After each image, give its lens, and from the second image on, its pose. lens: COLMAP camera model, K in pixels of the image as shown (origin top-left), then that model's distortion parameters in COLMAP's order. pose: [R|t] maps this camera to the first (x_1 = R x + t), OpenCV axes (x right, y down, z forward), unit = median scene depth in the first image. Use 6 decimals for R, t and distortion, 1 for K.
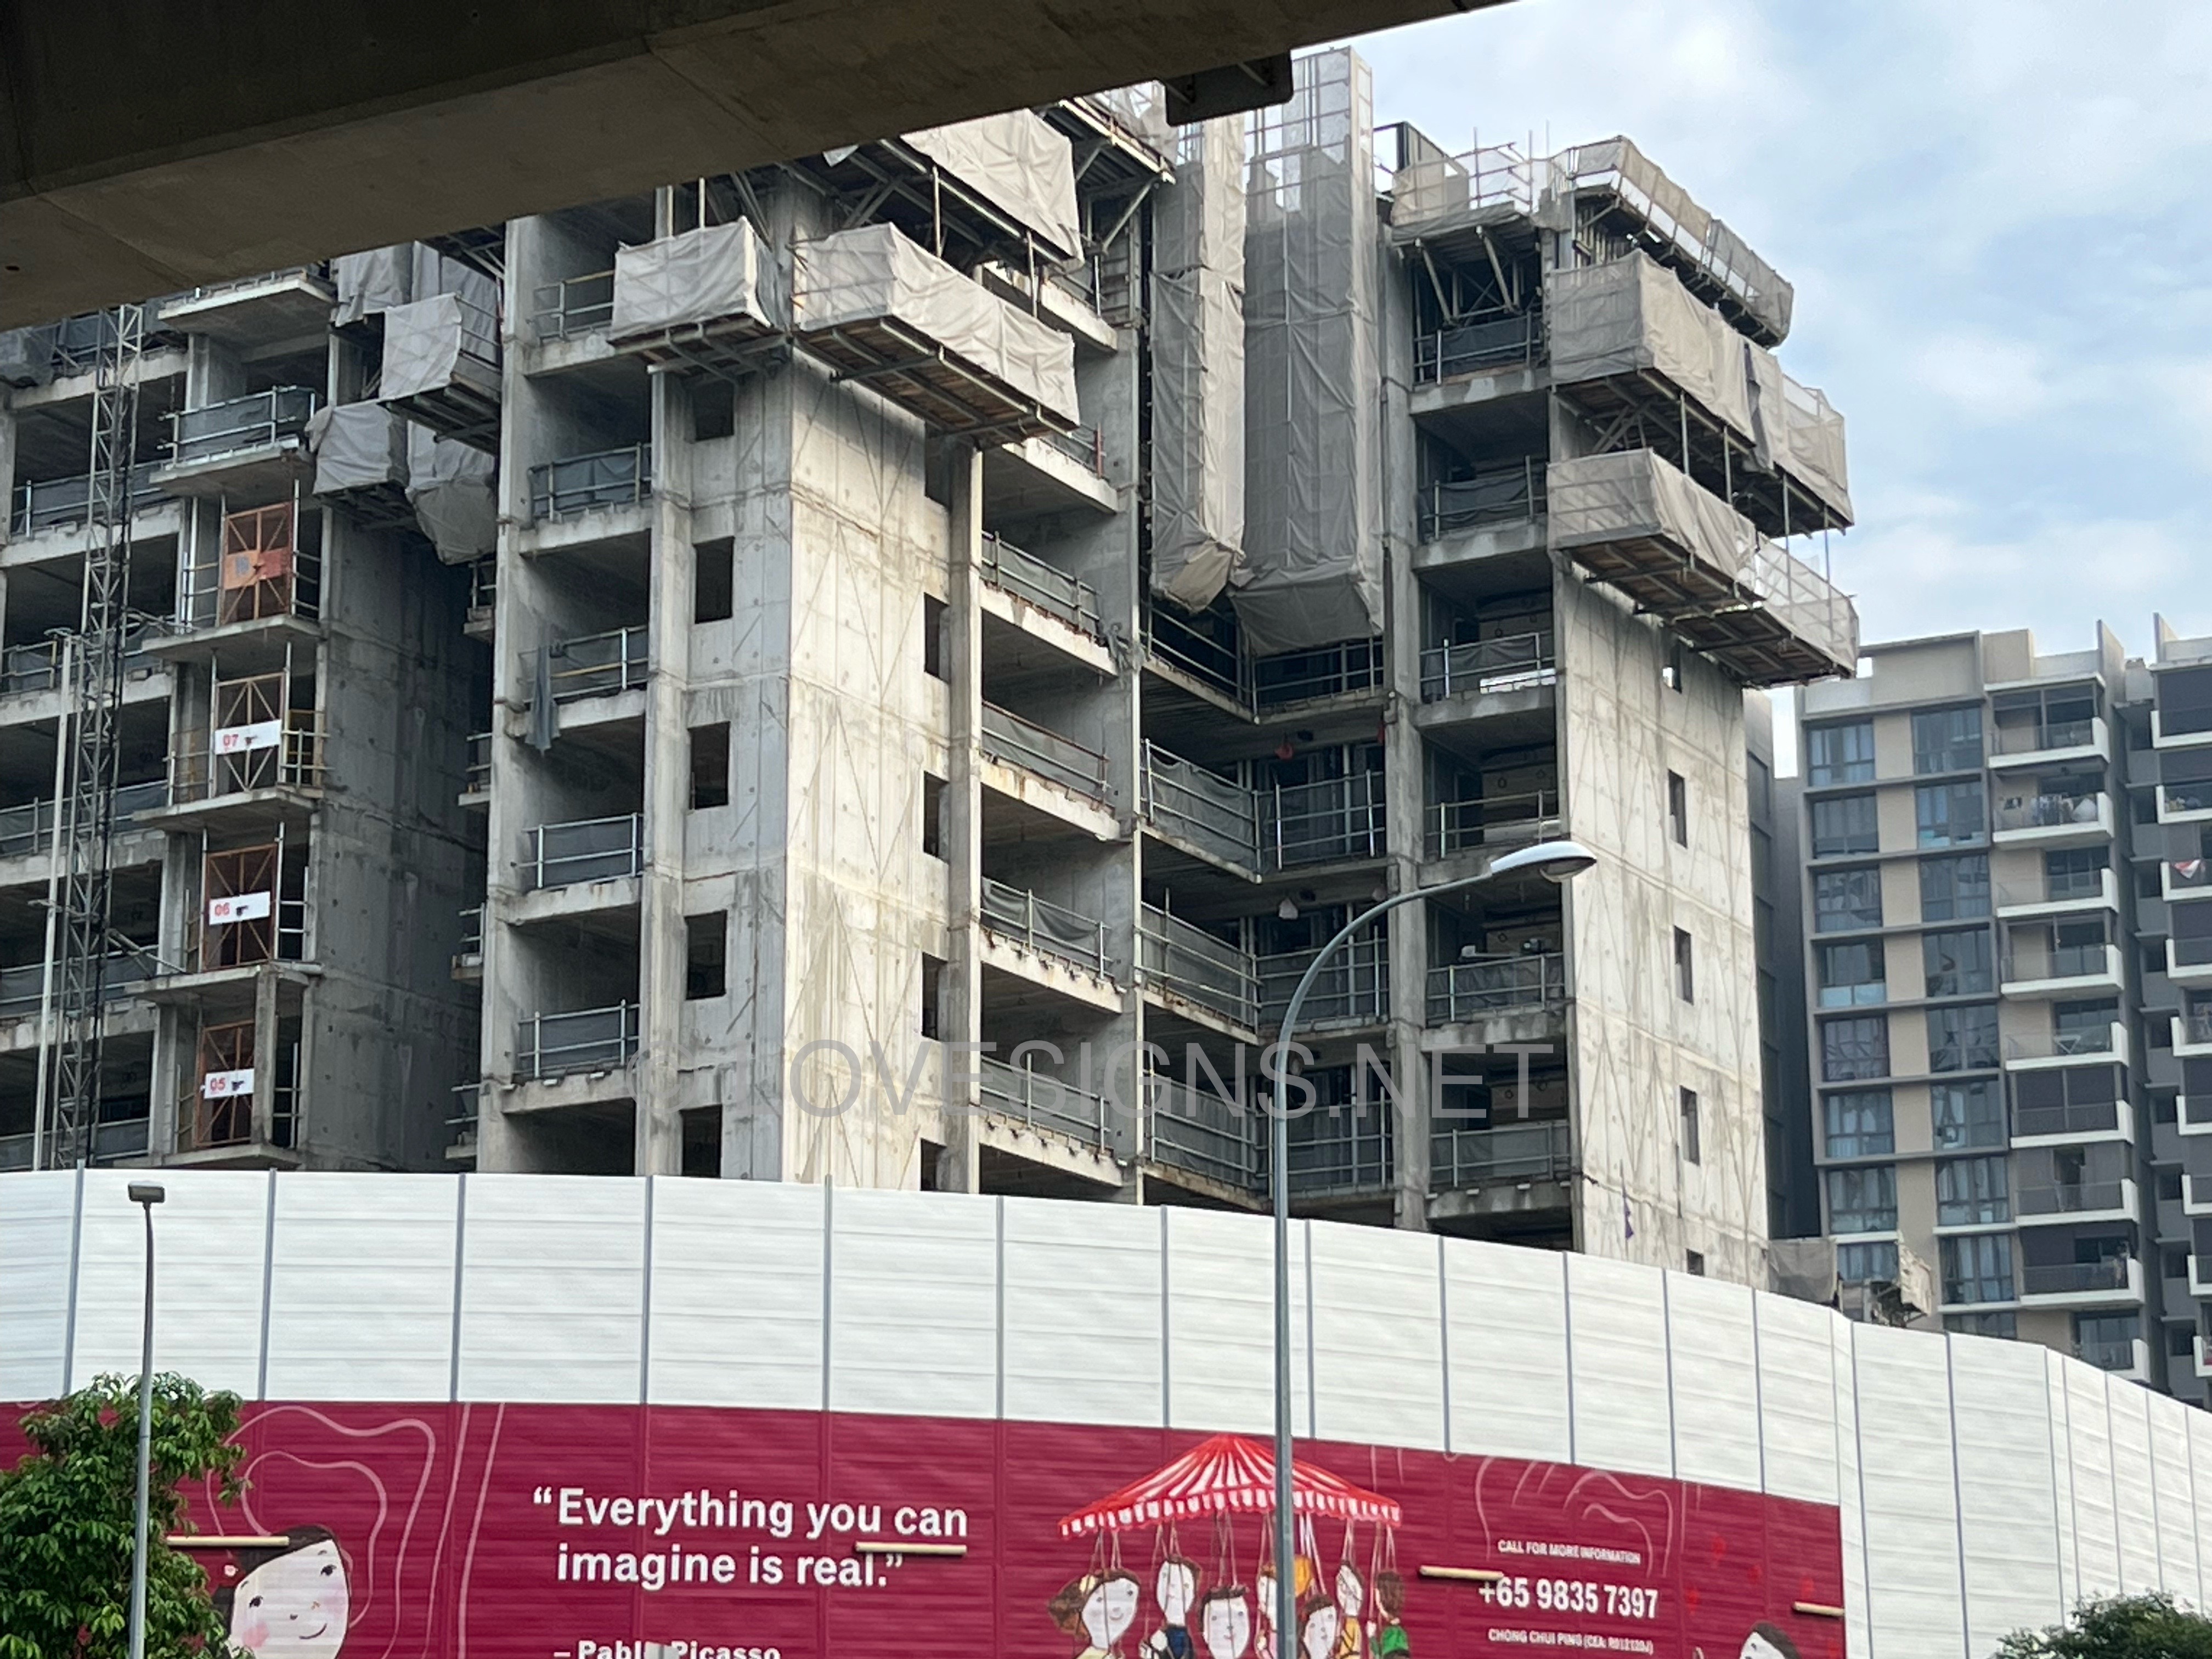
lens RADIAL K [[4459.0, 0, 1106.0], [0, 4459.0, 829.5], [0, 0, 1]] dist [0.147245, -0.251429]
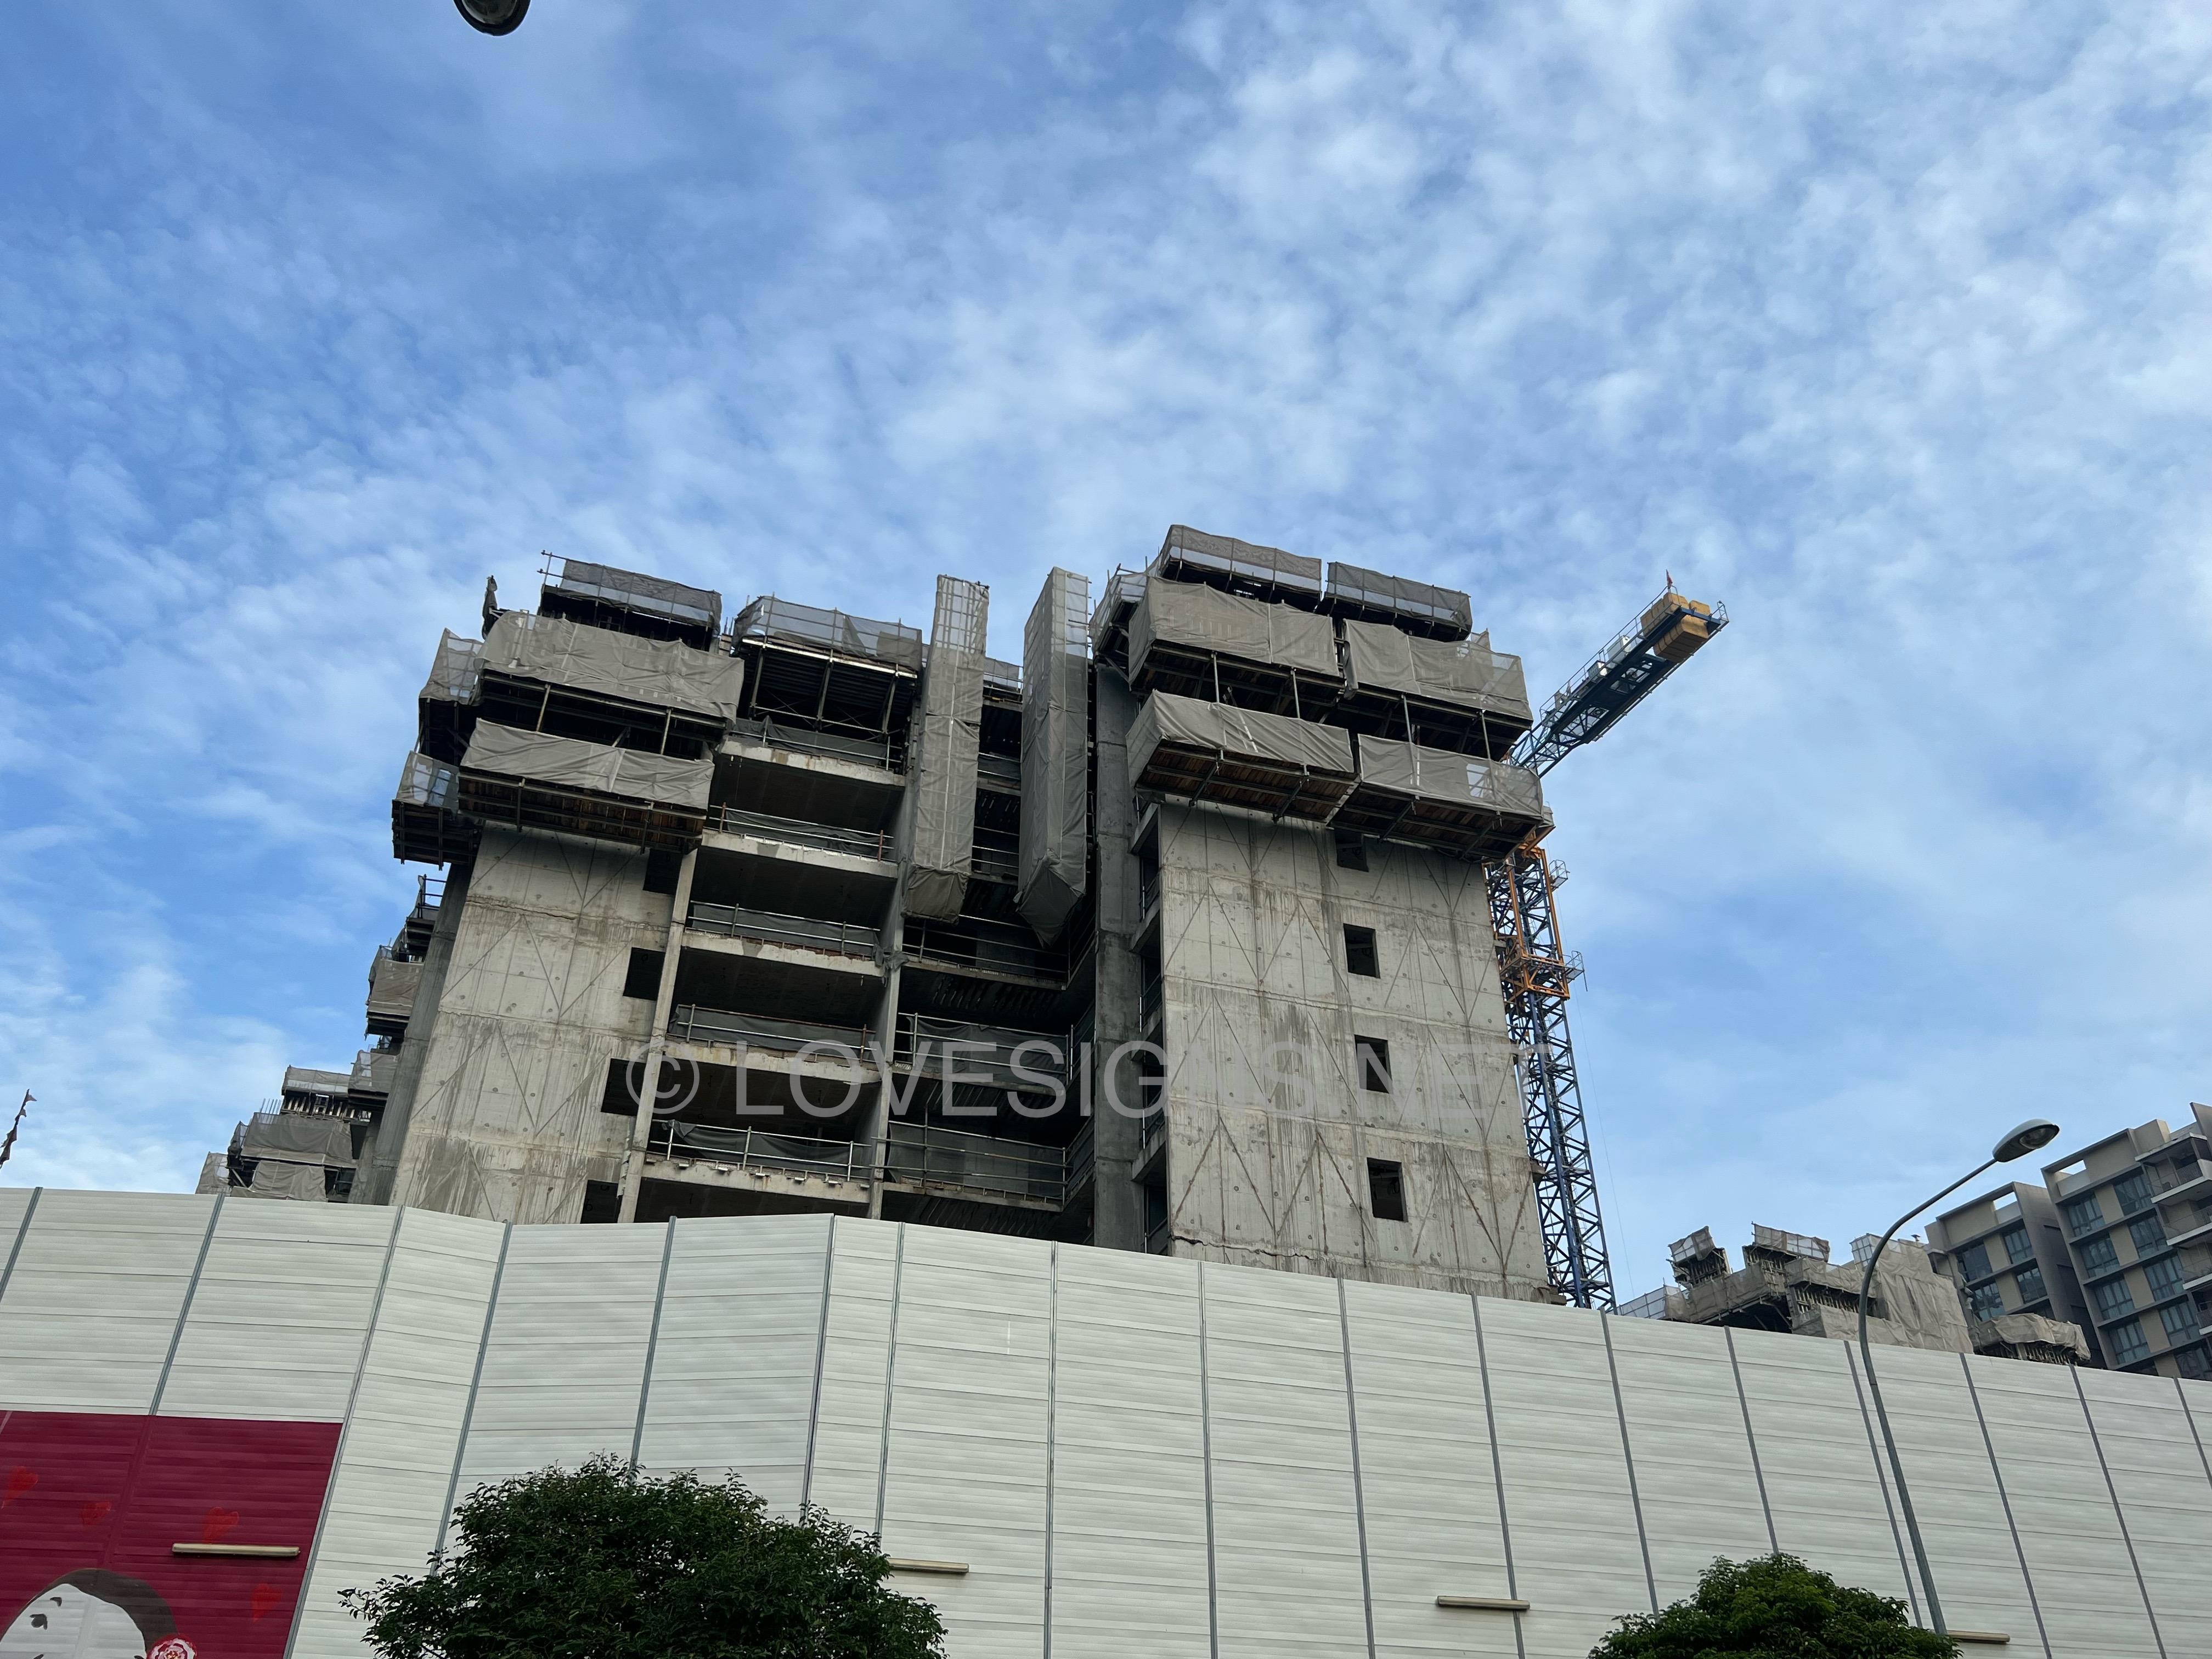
lens RADIAL K [[1710.9, 0, 1098.8], [0, 1710.9, 813.8], [0, 0, 1]] dist [0.102239, -0.125395]
pose [[0.741368, -0.390099, -0.546074, 0.425801], [0.172064, 0.896992, -0.407184, 0.176171], [0.648666, 0.207913, 0.732124, 0.700396]]
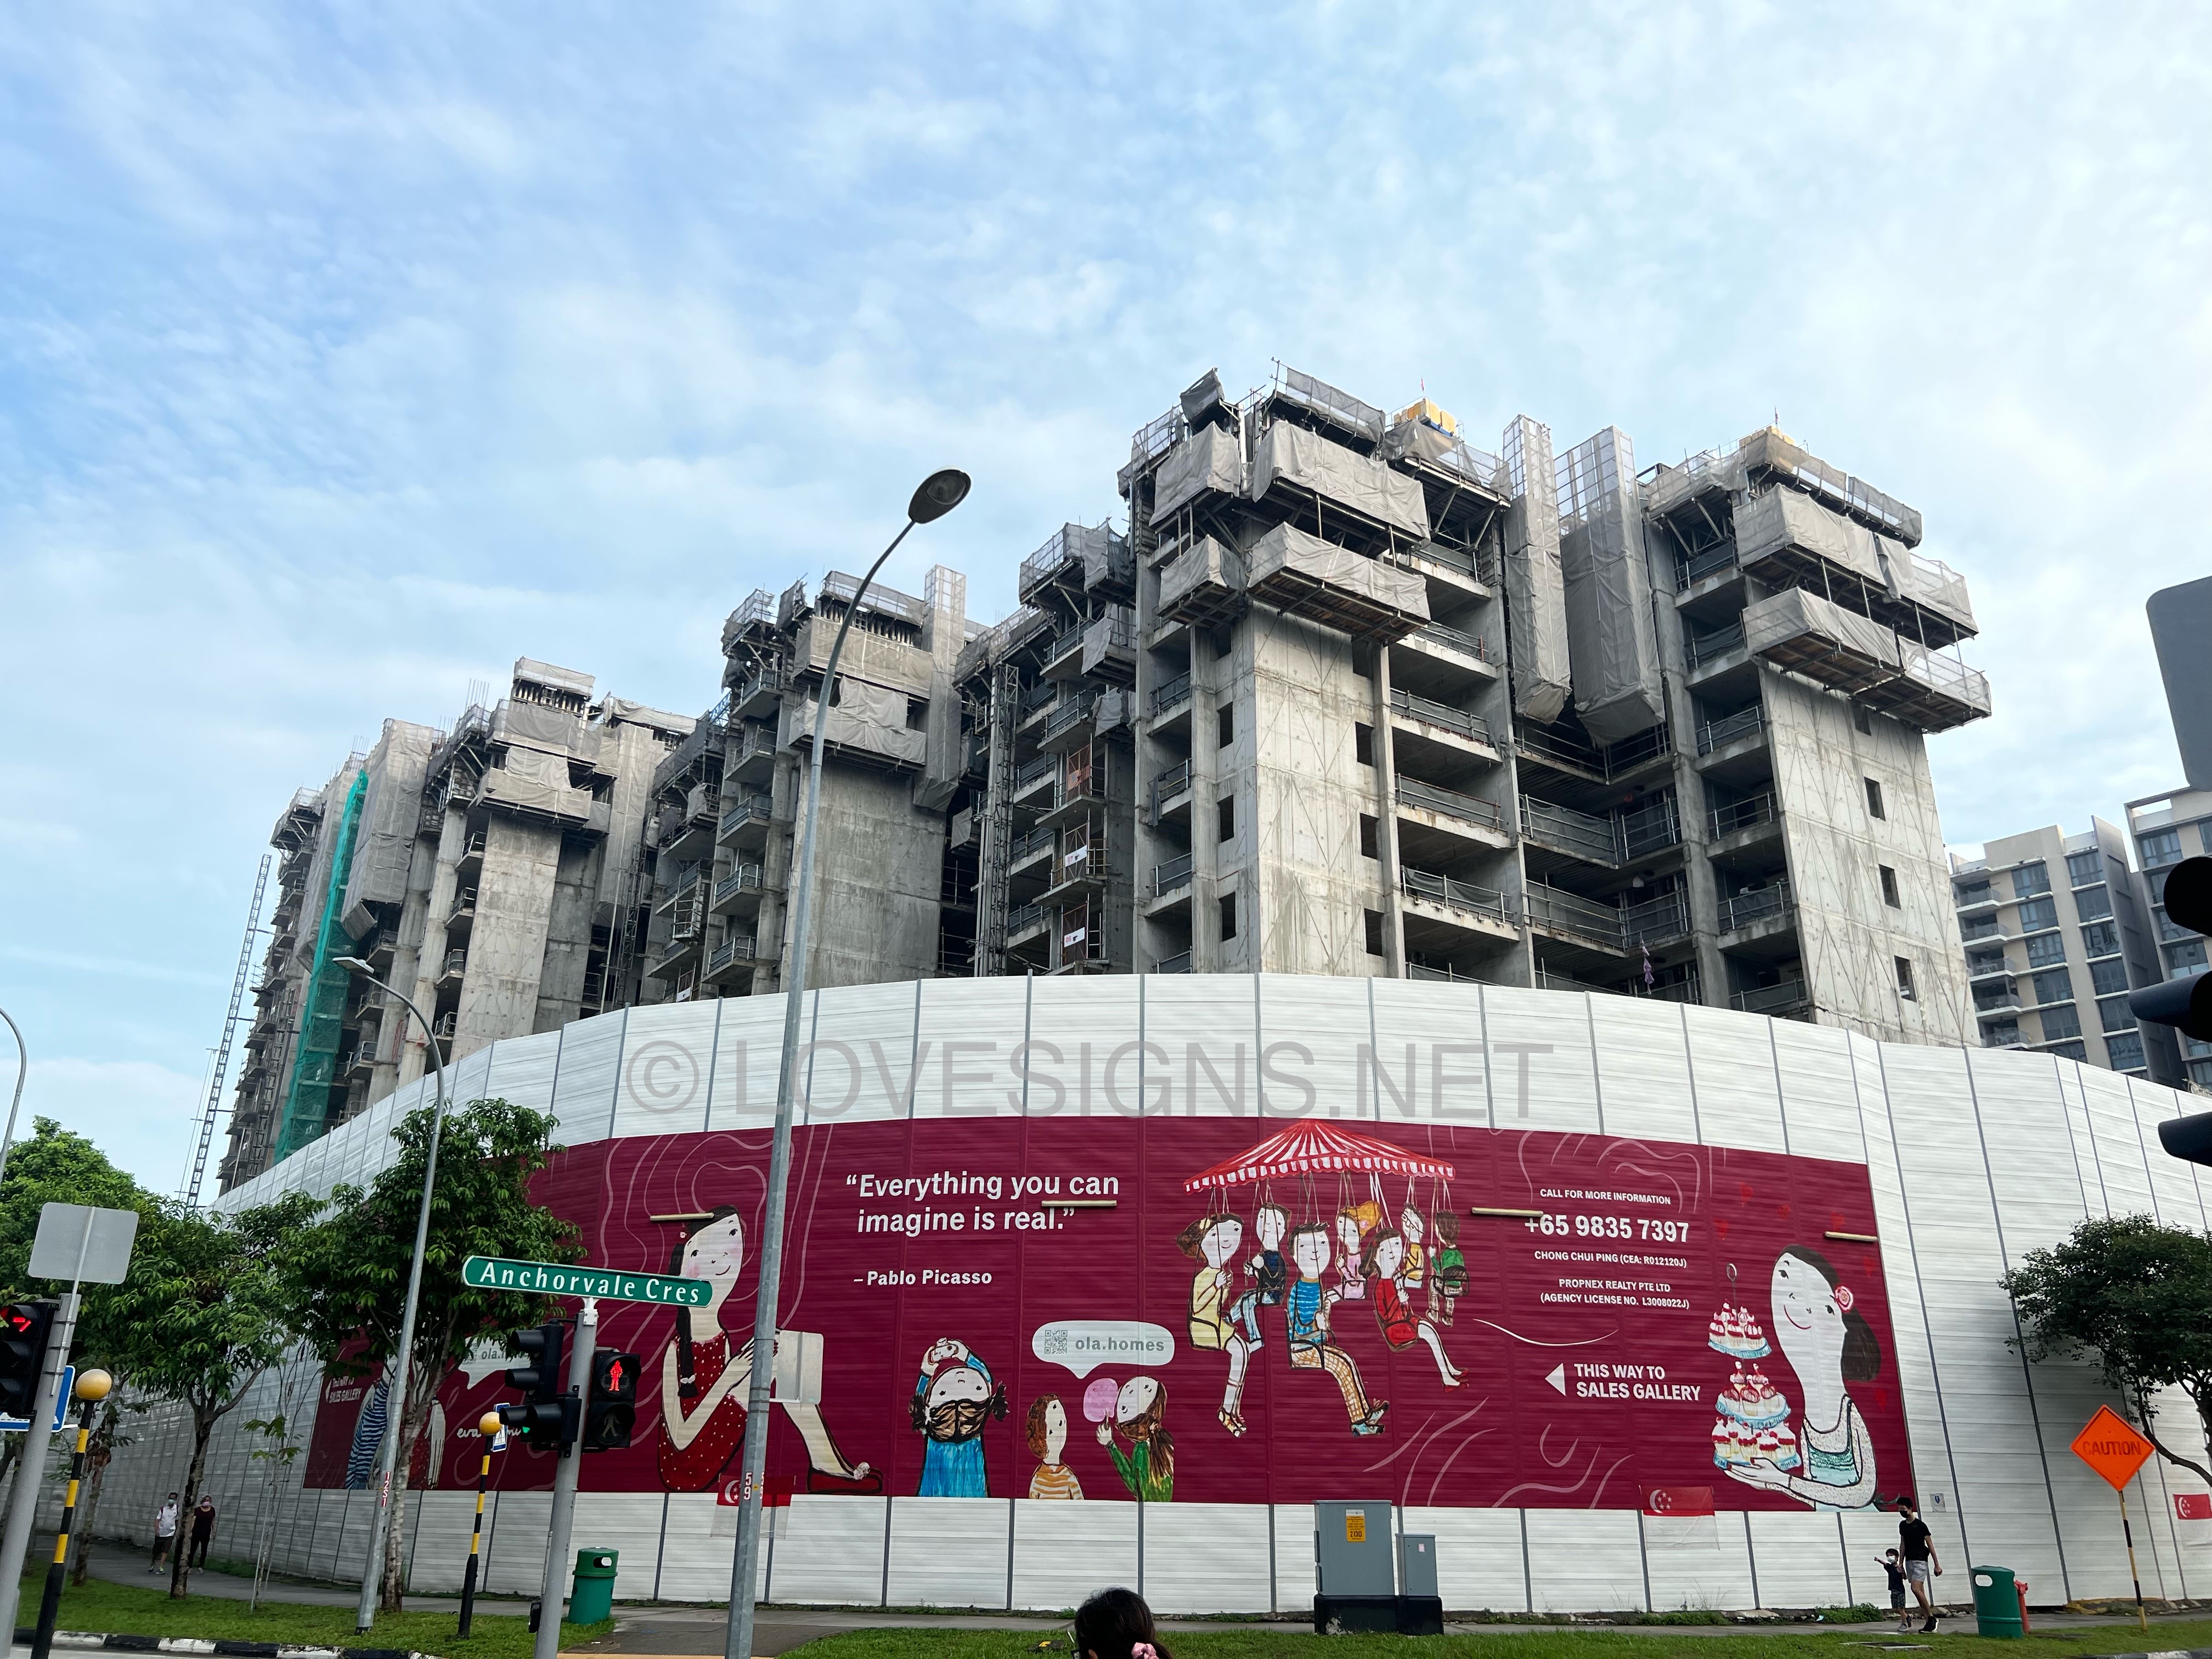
lens RADIAL K [[1685.2, 0, 1107.8], [0, 1685.2, 793.7], [0, 0, 1]] dist [0.101947, -0.217498]
pose [[0.896171, -0.155610, -0.415526, 0.163342], [0.097065, 0.982557, -0.158617, 0.082905], [0.432961, 0.101815, 0.895644, 0.337137]]
